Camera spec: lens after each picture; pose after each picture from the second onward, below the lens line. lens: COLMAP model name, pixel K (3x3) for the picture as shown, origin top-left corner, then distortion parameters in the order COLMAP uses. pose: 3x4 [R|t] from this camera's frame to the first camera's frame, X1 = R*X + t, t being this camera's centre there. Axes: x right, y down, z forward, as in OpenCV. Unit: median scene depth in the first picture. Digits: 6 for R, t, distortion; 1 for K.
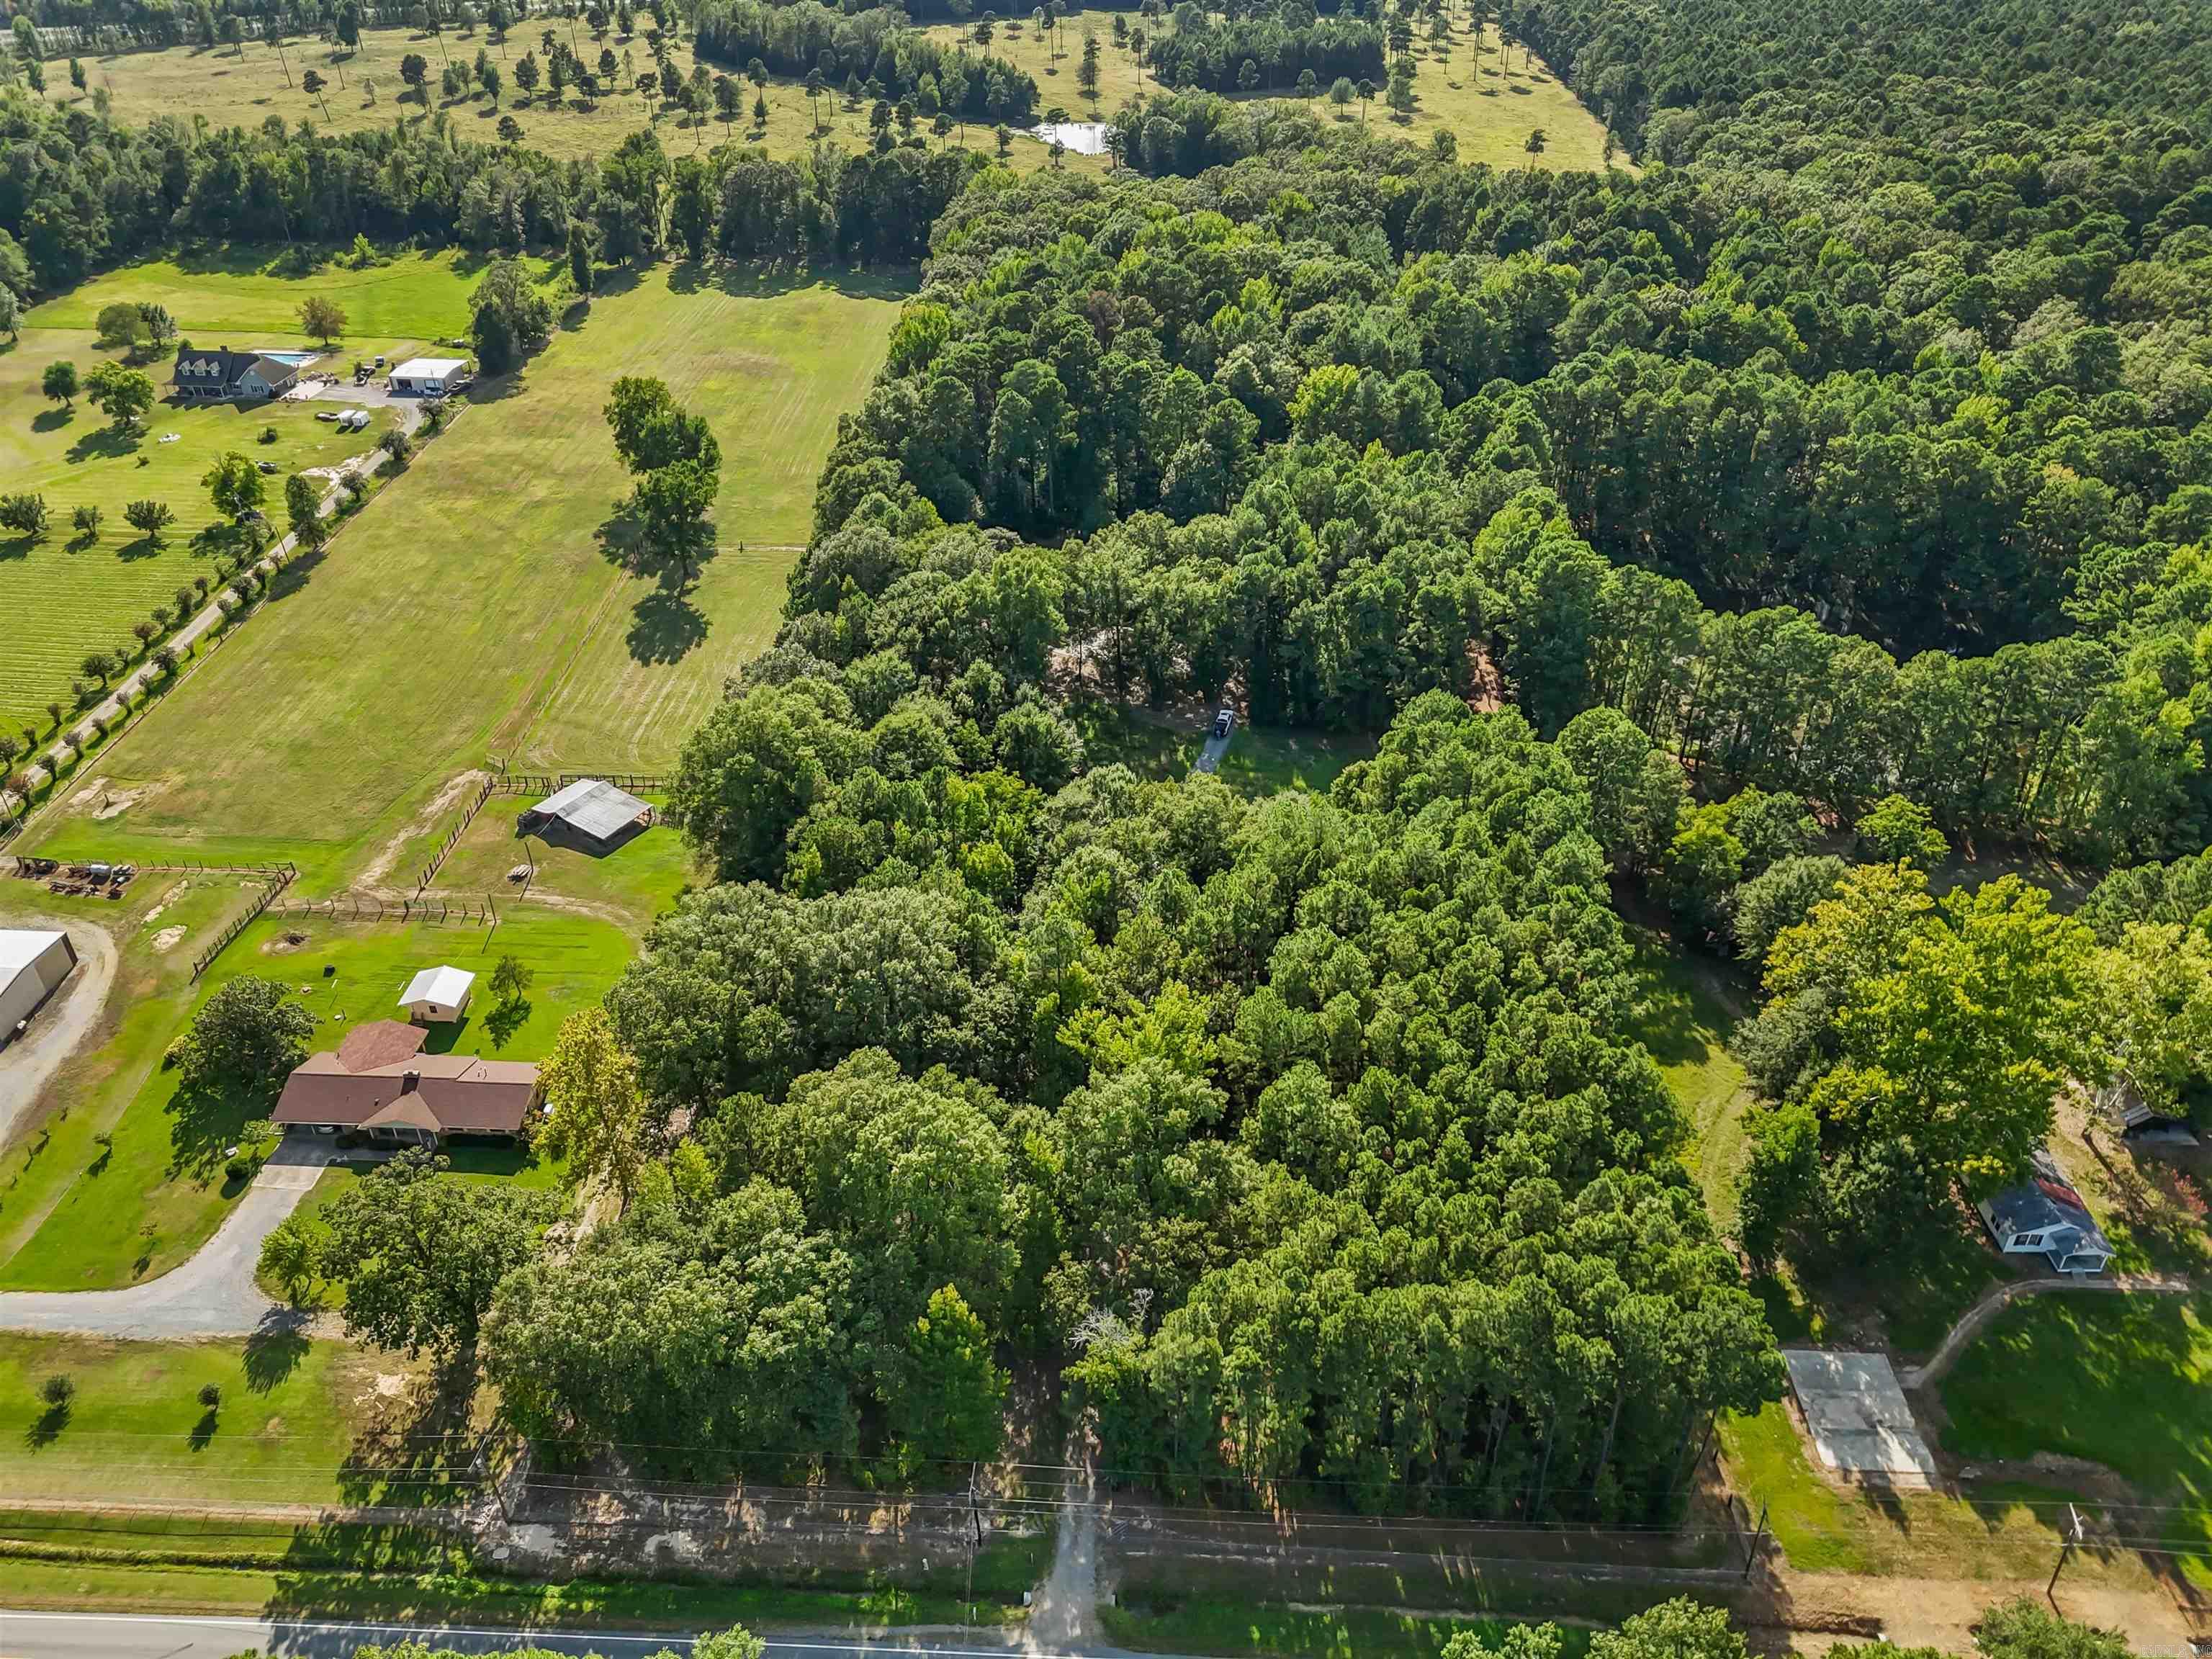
lens RADIAL K [[1609.1, 0, 1104.9], [0, 1609.1, 852.7], [0, 0, 1]] dist [0.058835, -0.037592]
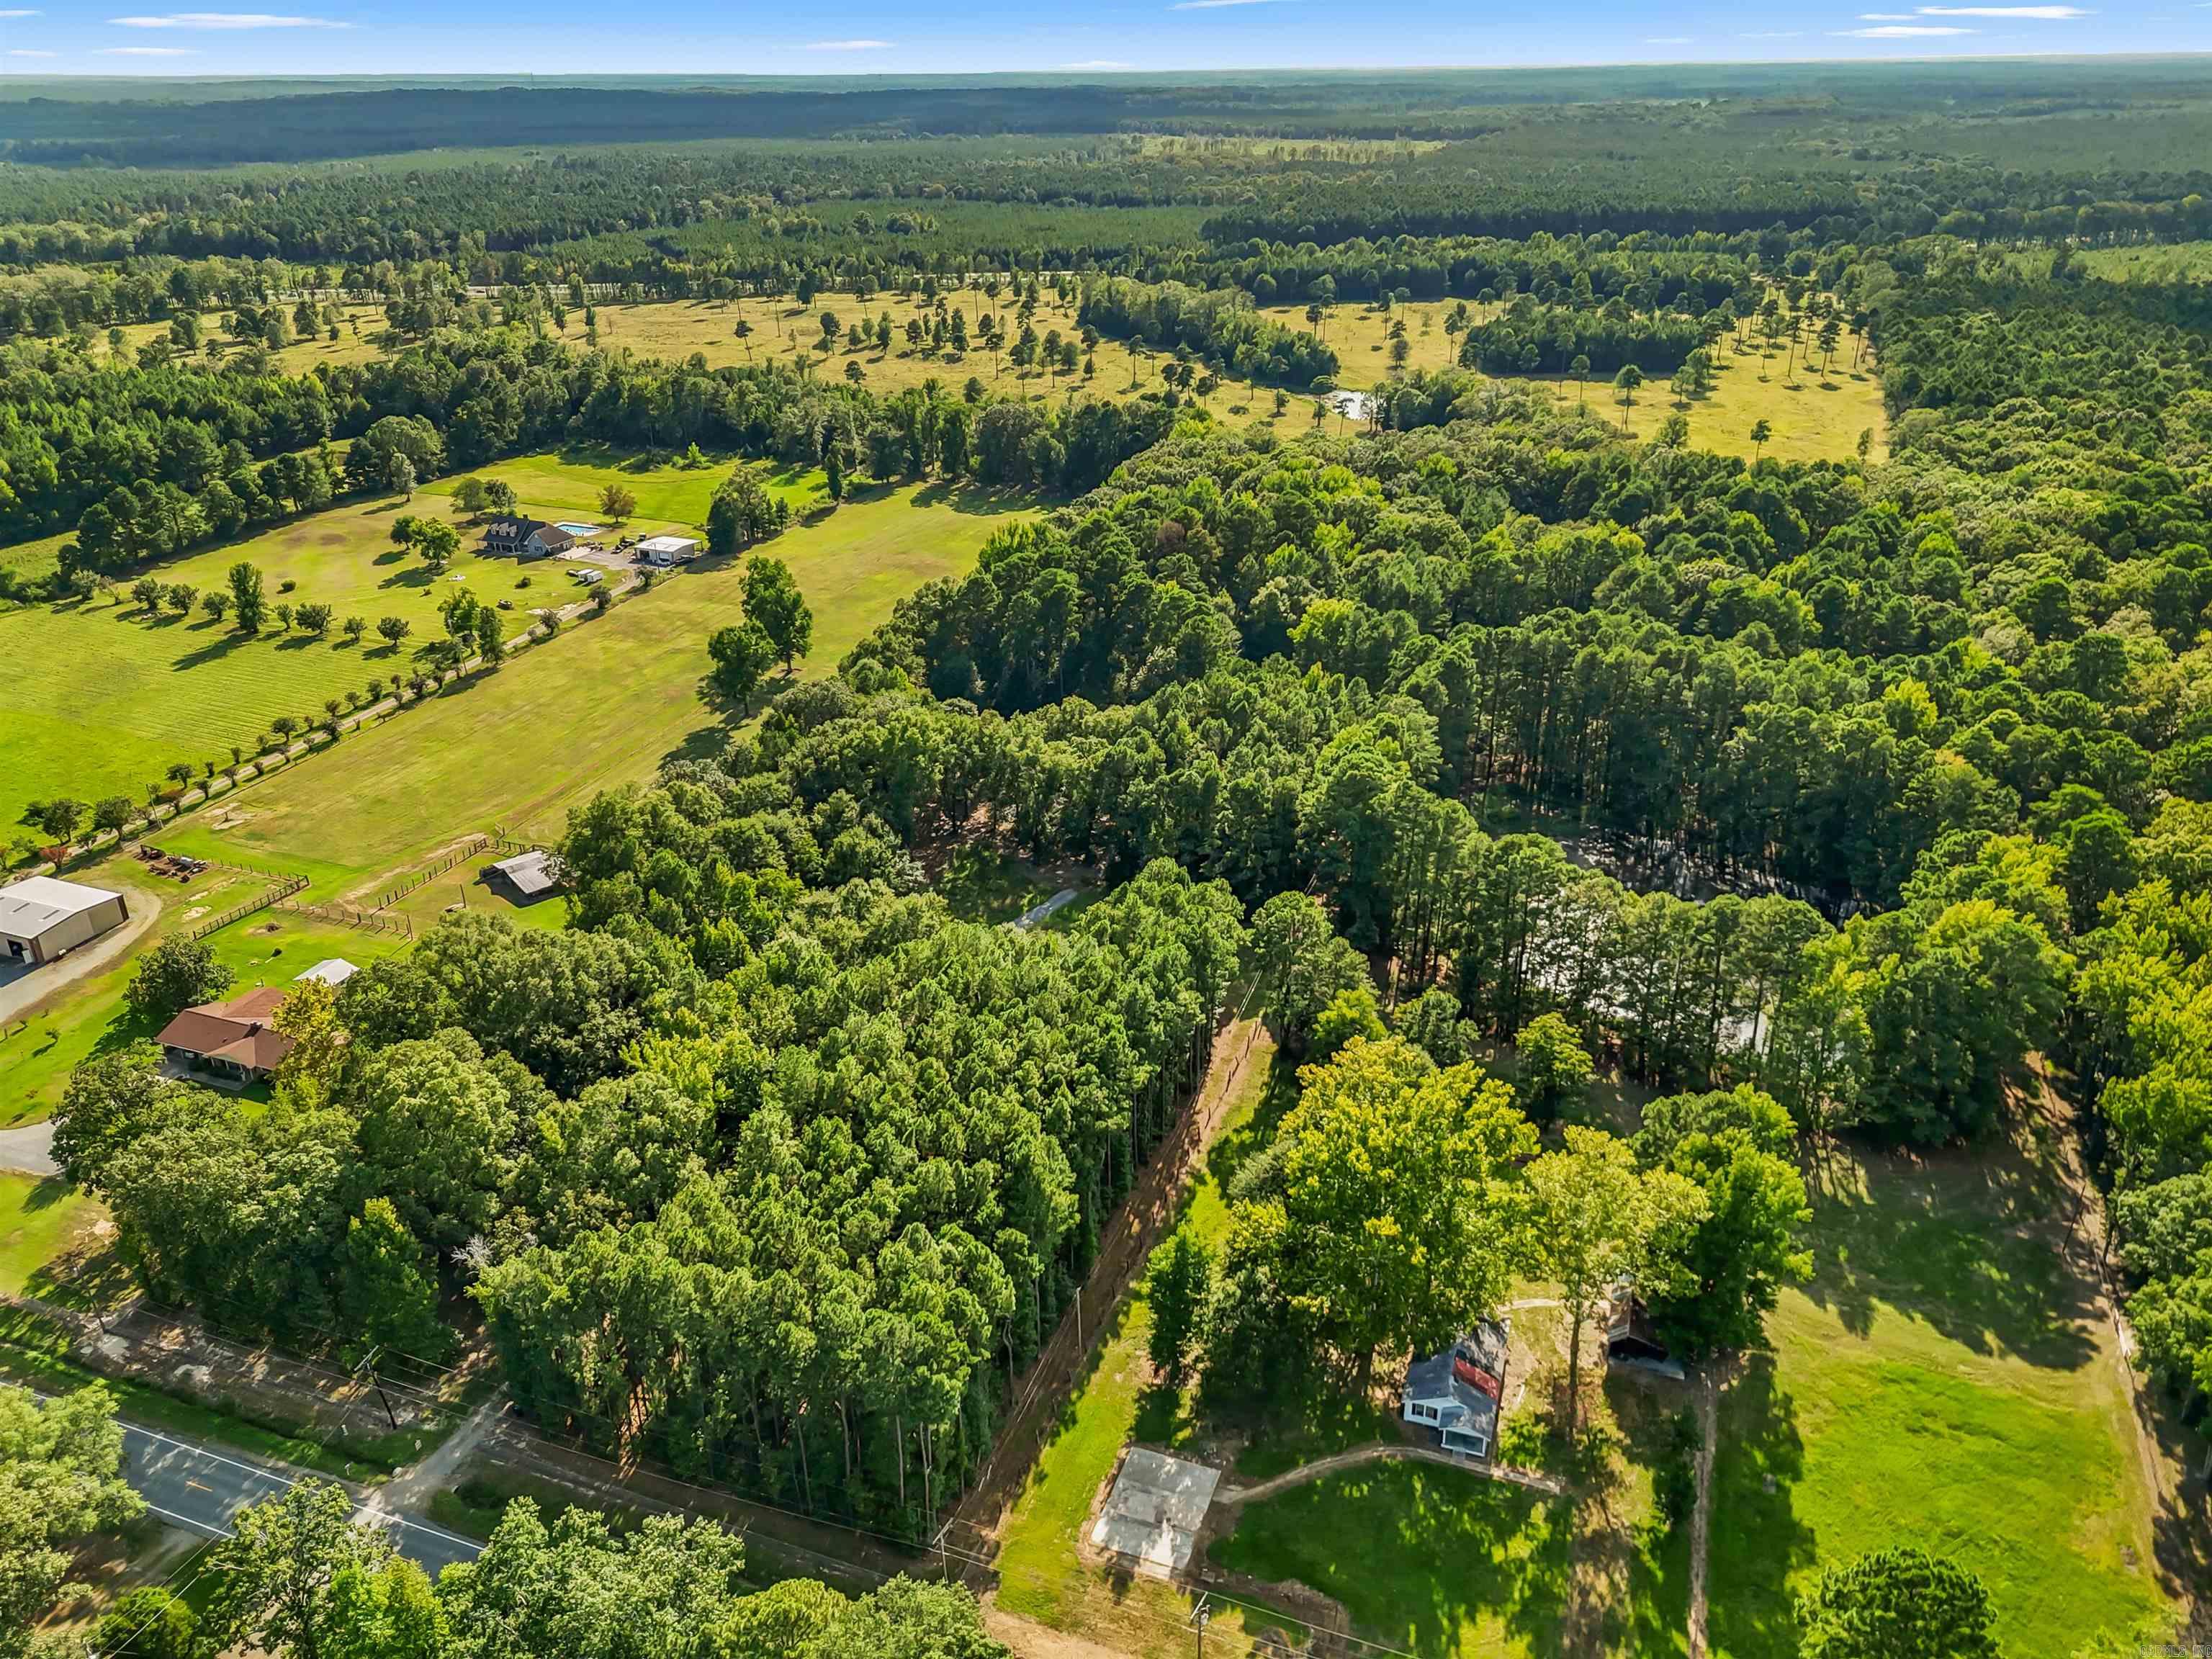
lens RADIAL K [[1622.1, 0, 1106.7], [0, 1622.1, 853.9], [0, 0, 1]] dist [0.068715, -0.065848]
pose [[0.952093, 0.133727, -0.275021, 0.378514], [-0.172986, 0.977121, -0.123739, 0.033824], [0.252181, 0.165385, 0.953442, -0.062615]]
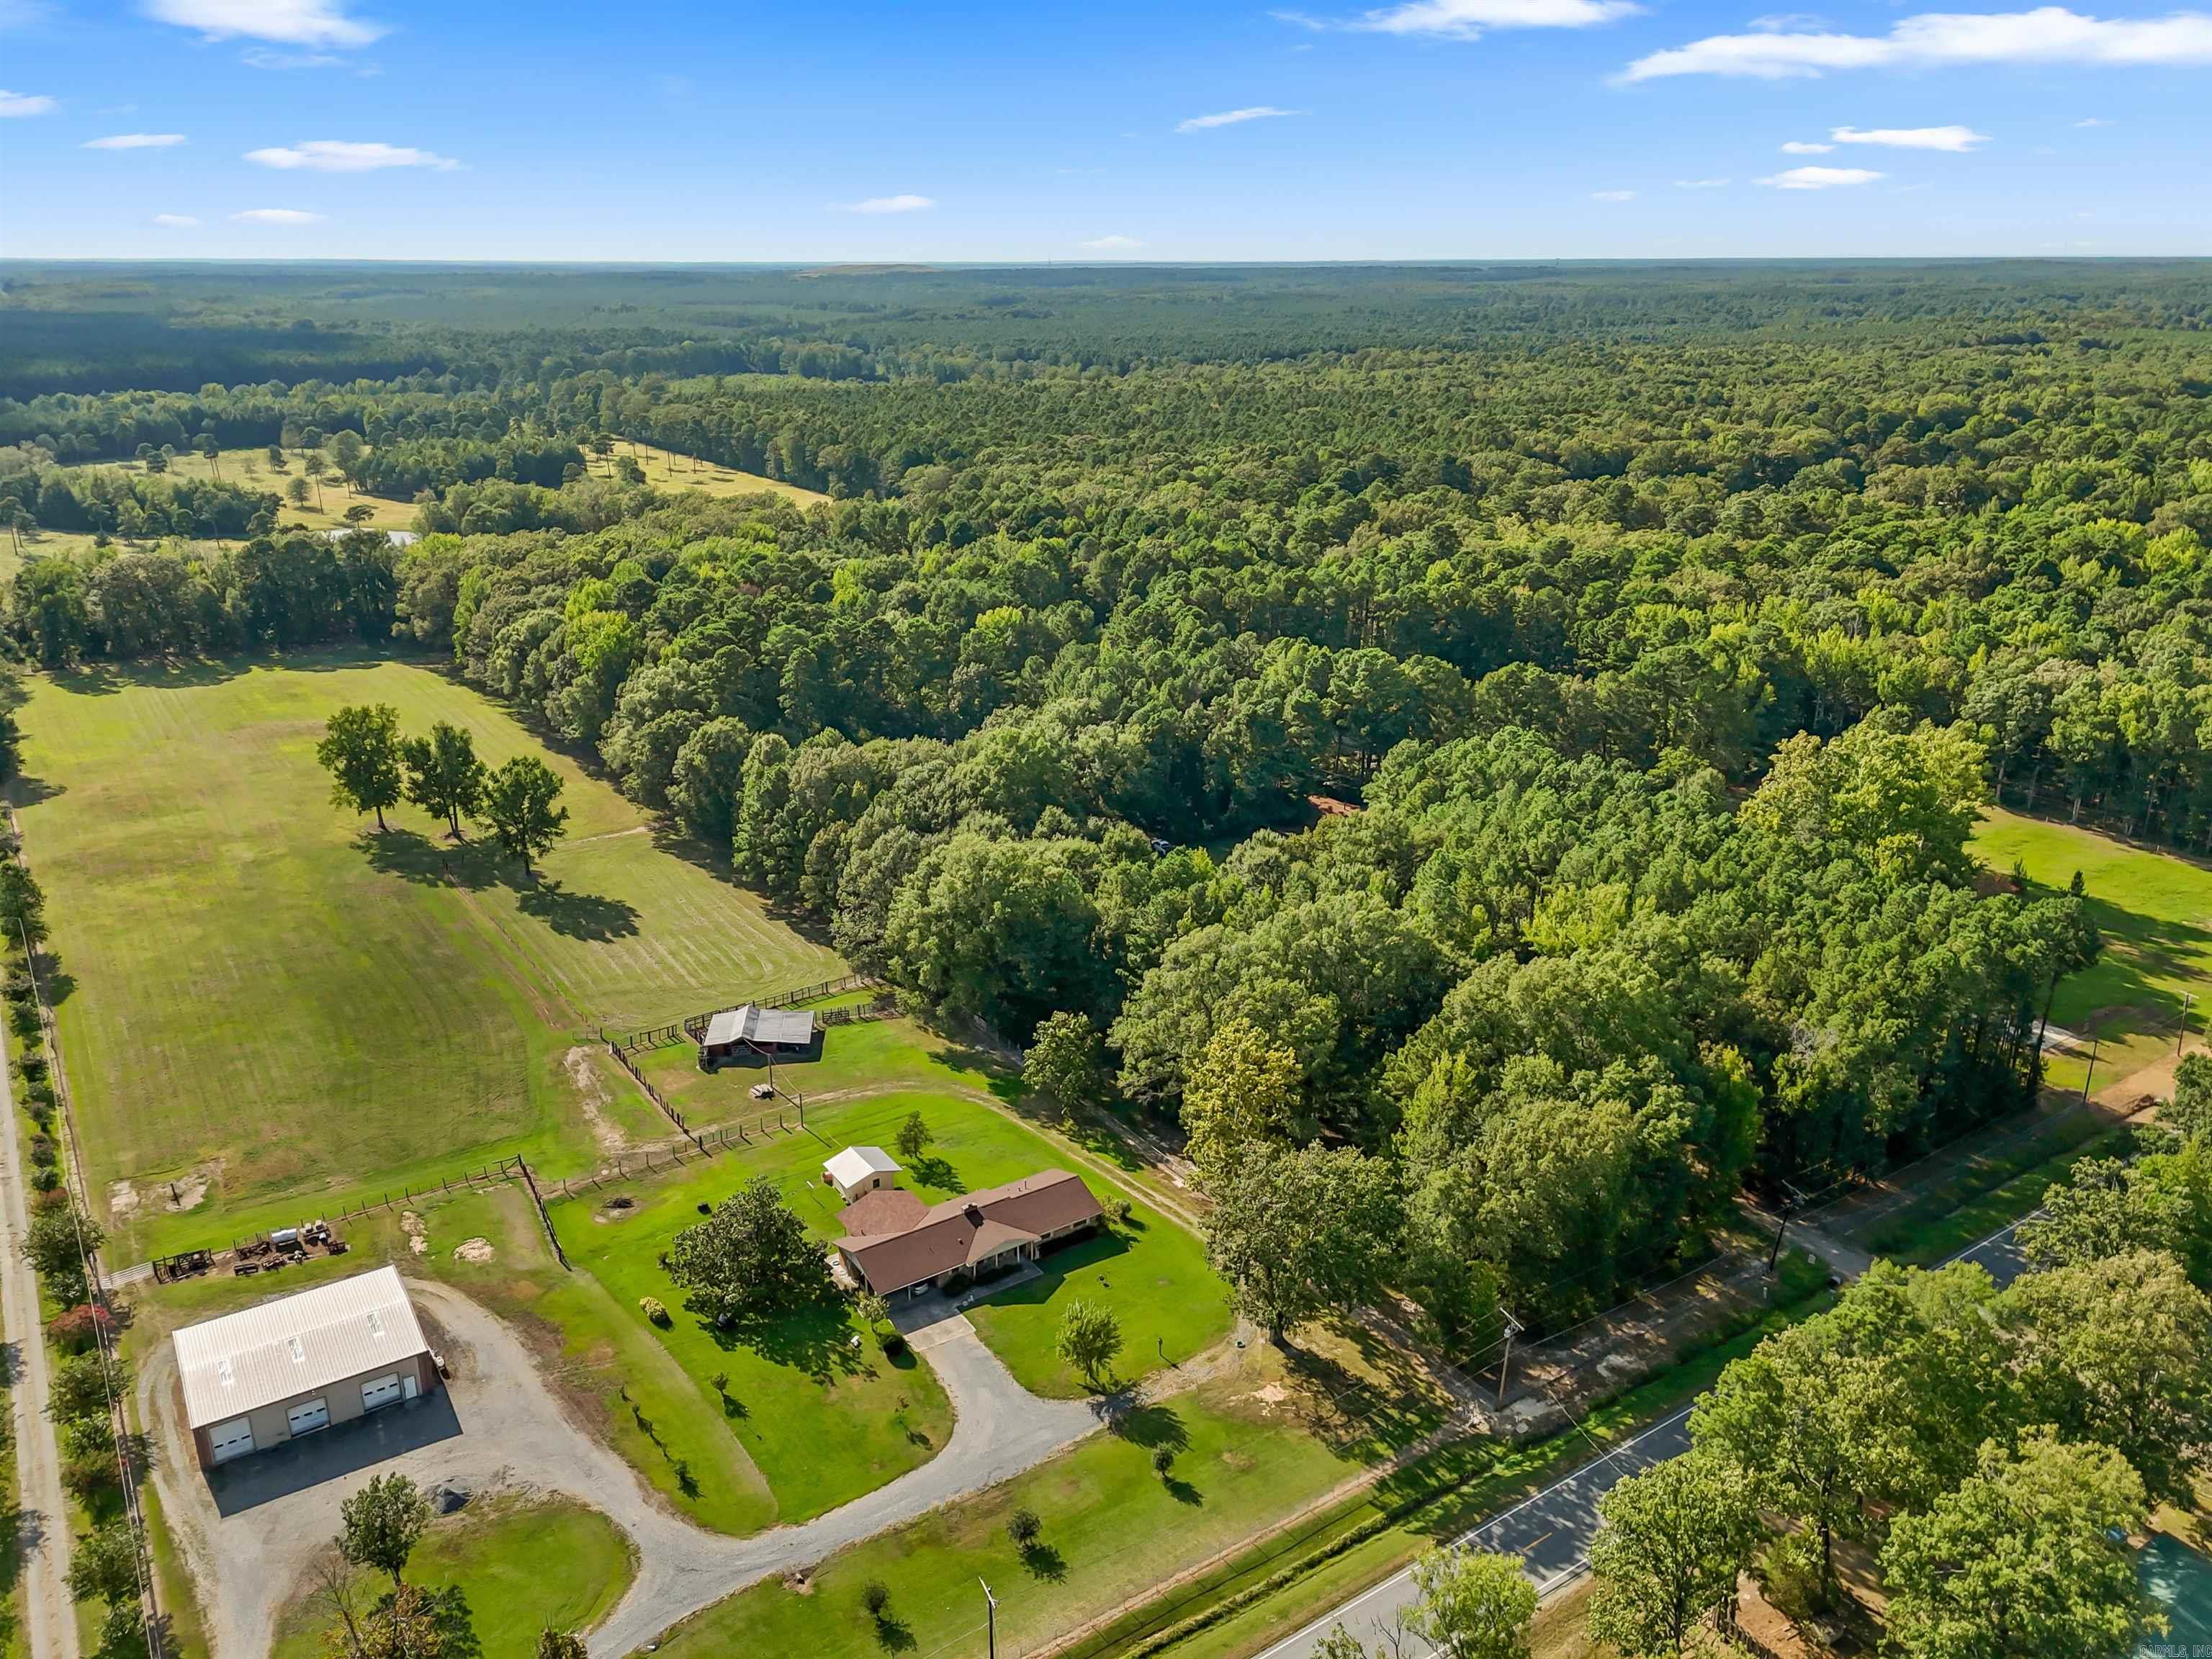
lens RADIAL K [[1609.1, 0, 1104.9], [0, 1609.1, 852.7], [0, 0, 1]] dist [0.058835, -0.037592]
pose [[0.798314, -0.201207, 0.567636, -0.593887], [0.336887, 0.930473, -0.143972, 0.071987], [-0.499202, 0.306164, 0.810593, 0.078816]]
